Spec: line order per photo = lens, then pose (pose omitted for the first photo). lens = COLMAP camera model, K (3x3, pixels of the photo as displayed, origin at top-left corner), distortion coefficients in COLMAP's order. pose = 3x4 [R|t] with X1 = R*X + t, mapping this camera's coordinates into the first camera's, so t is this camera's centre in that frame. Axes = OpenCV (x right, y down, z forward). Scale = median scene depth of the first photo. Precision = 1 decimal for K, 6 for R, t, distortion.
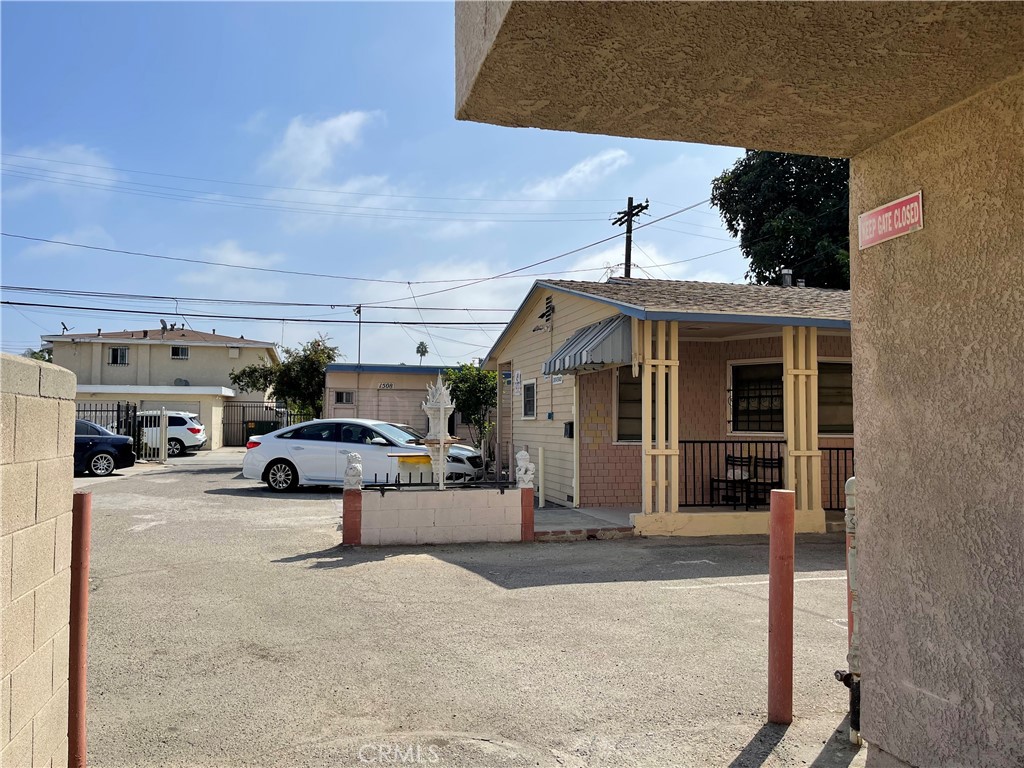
lens RADIAL K [[771.7, 0, 505.5], [0, 771.7, 389.8], [0, 0, 1]] dist [0.058822, -0.060973]
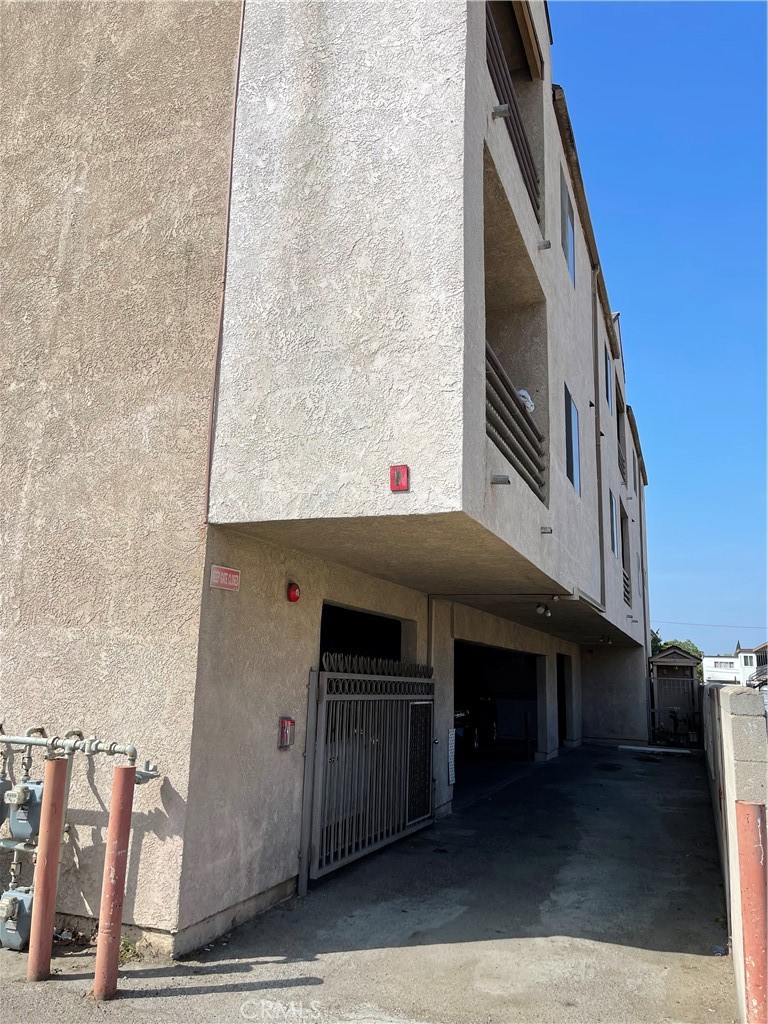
lens RADIAL K [[767.2, 0, 378.3], [0, 767.2, 509.5], [0, 0, 1]] dist [0.074451, -0.101136]
pose [[-0.811316, 0.095079, 0.576824, -0.200610], [-0.059269, 0.968225, -0.242957, 0.006813], [-0.581596, -0.231303, -0.779901, 0.569516]]
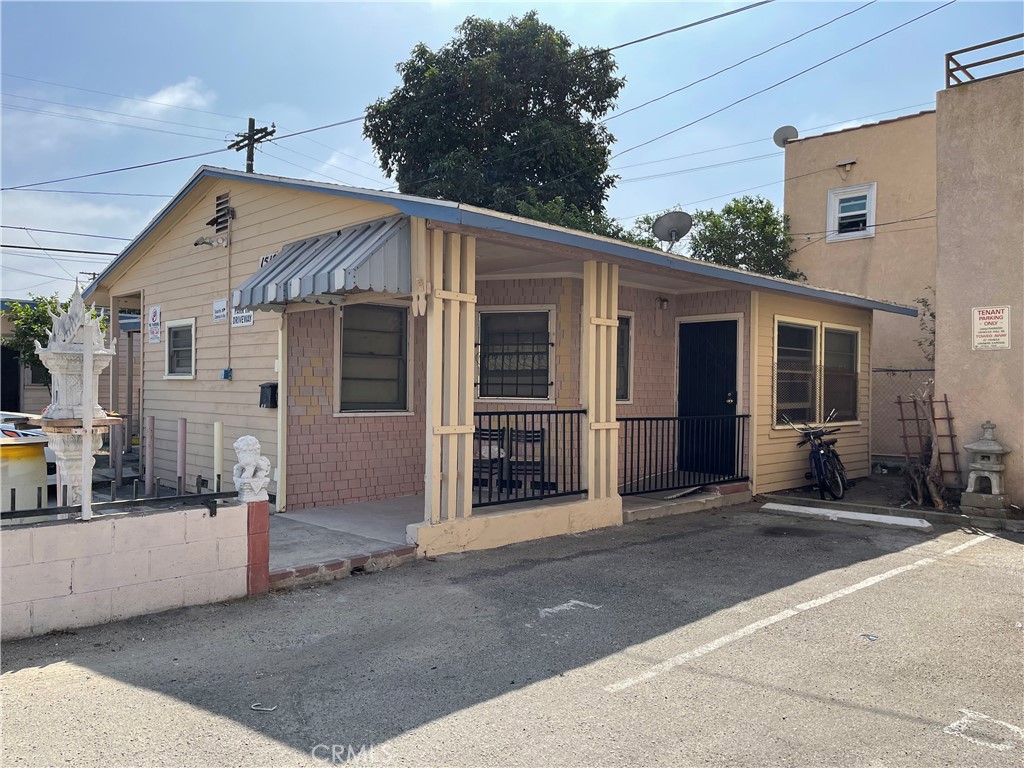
lens RADIAL K [[767.2, 0, 505.6], [0, 767.2, 385.6], [0, 0, 1]] dist [0.074451, -0.101136]
pose [[0.862791, 0.005432, 0.505531, -0.077601], [-0.027959, 0.998925, 0.036985, 0.013144], [-0.504786, -0.046045, 0.862015, 0.326741]]
